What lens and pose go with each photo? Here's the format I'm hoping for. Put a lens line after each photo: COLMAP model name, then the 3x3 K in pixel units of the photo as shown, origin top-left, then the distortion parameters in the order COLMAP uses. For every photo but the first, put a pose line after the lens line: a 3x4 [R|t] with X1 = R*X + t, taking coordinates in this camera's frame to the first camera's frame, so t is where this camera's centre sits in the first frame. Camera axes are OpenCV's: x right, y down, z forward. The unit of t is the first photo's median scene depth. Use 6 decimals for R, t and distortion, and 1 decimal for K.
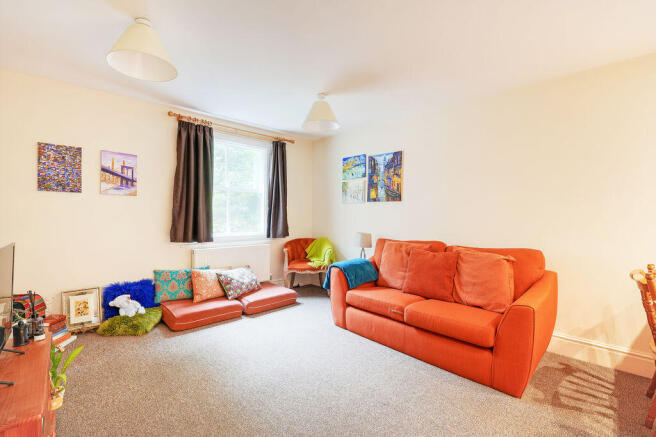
lens RADIAL K [[287.7, 0, 331.5], [0, 287.7, 217.2], [0, 0, 1]] dist [-0.007782, -0.004375]
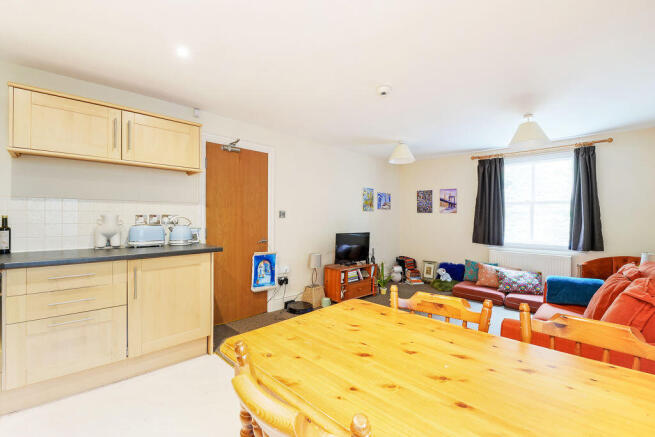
lens RADIAL K [[287.3, 0, 327.6], [0, 287.3, 219.3], [0, 0, 1]] dist [-0.007782, -0.004375]
pose [[0.003606, -0.007854, -0.999963, 0.988416], [-0.019428, 0.999780, -0.007922, -0.009436], [0.999805, 0.019456, 0.003452, 0.239225]]
